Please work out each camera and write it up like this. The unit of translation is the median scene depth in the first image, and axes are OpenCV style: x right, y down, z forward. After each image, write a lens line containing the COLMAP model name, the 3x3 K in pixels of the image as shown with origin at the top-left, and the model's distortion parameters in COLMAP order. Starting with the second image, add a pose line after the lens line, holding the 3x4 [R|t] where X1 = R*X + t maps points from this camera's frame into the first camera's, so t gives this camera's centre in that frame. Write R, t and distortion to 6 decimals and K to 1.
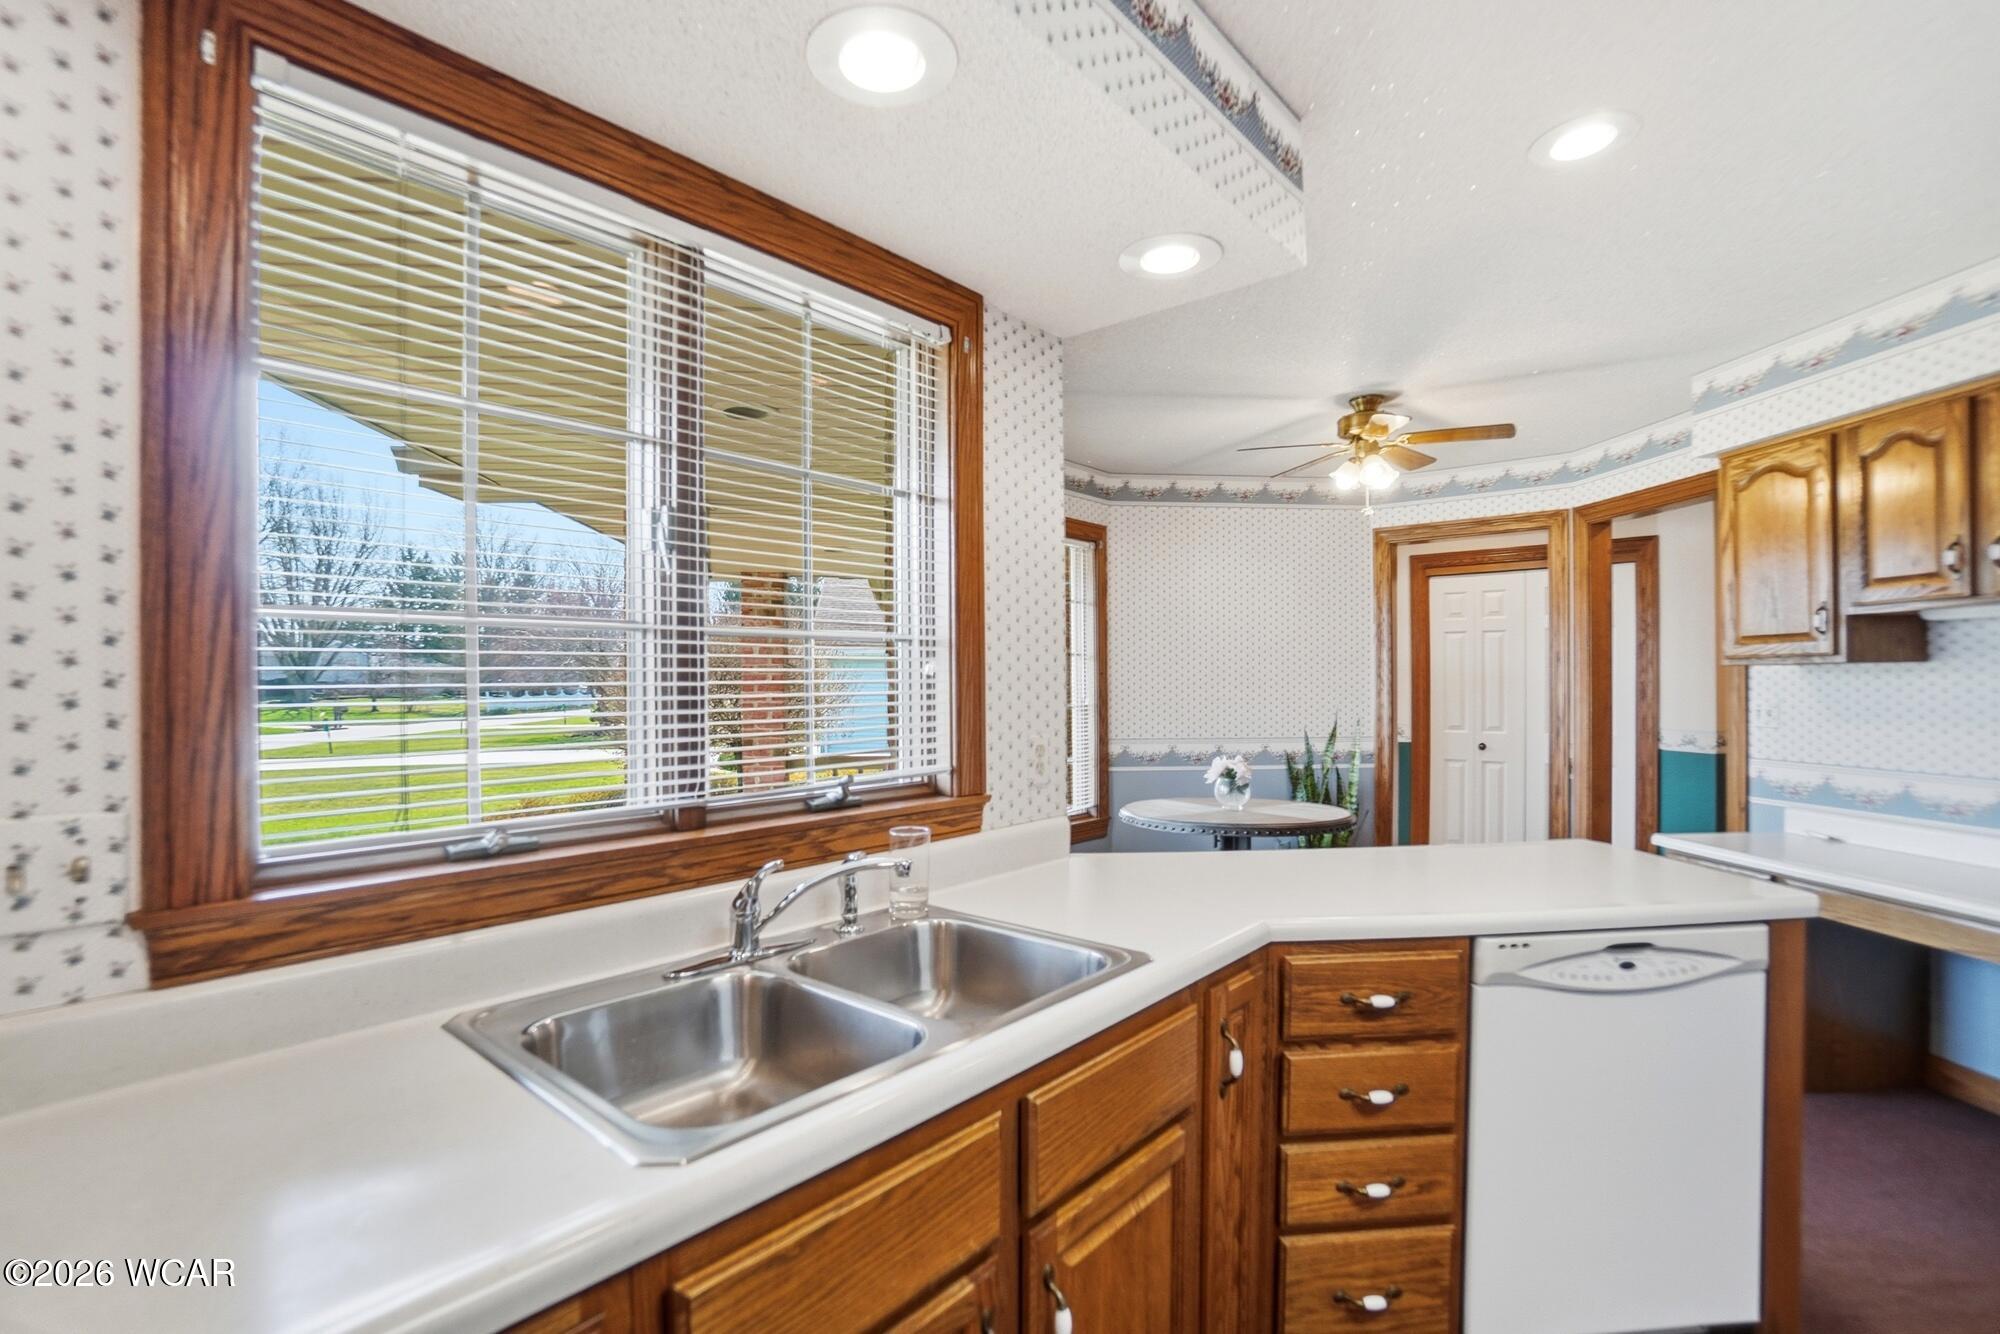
lens RADIAL K [[931.8, 0, 987.6], [0, 931.8, 686.9], [0, 0, 1]] dist [-0.064461, 0.025759]
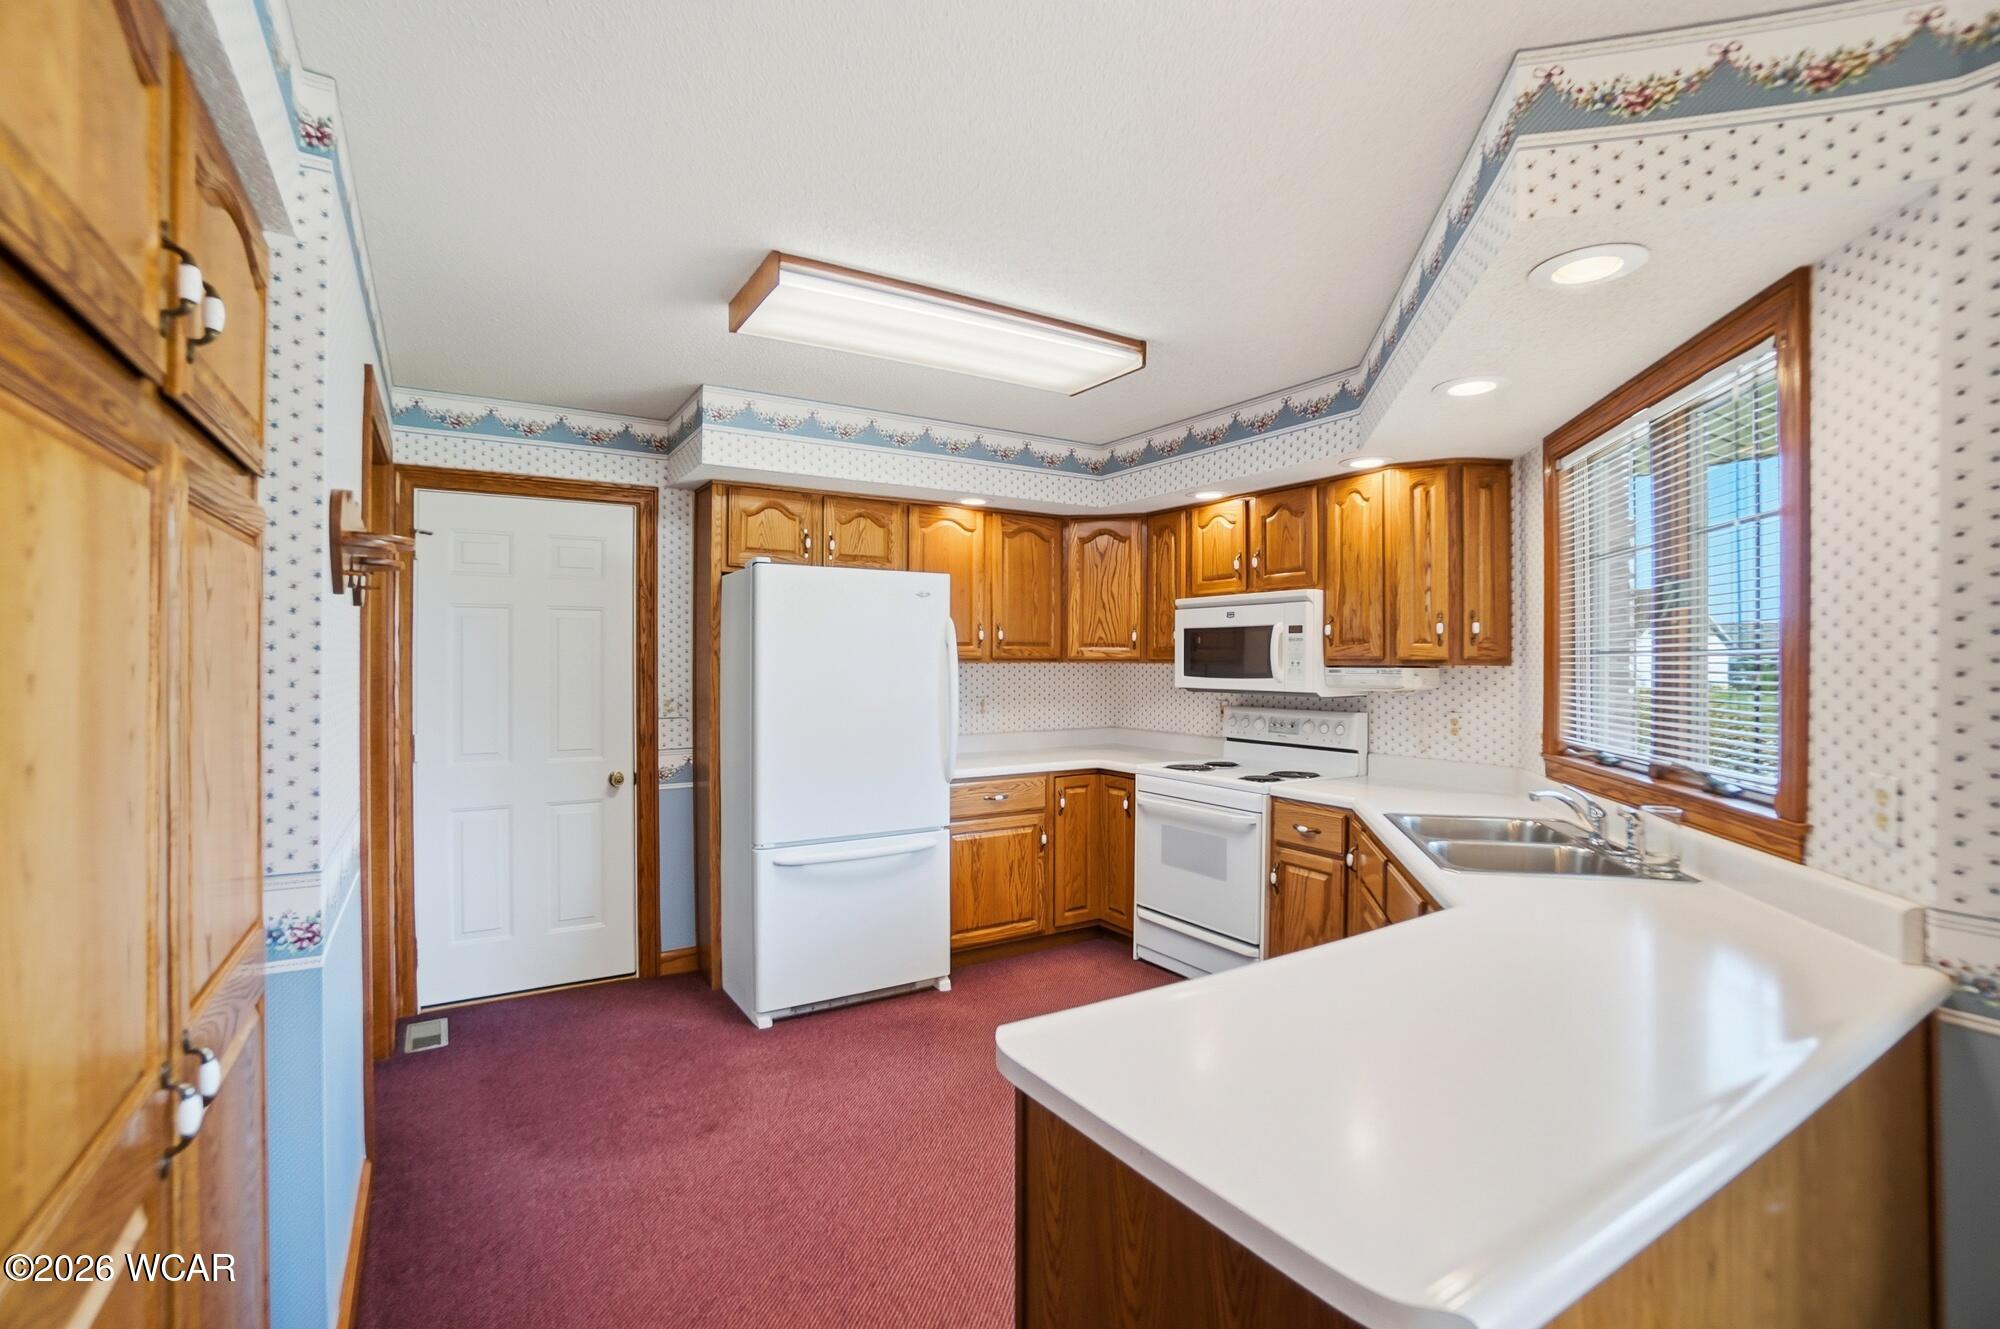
lens RADIAL K [[899.6, 0, 985.5], [0, 899.6, 651.7], [0, 0, 1]] dist [-0.060831, 0.022828]
pose [[-0.899929, -0.002416, -0.436029, 1.266953], [-0.000682, 0.999991, -0.004135, -0.054745], [0.436035, -0.003424, -0.899923, 1.677396]]
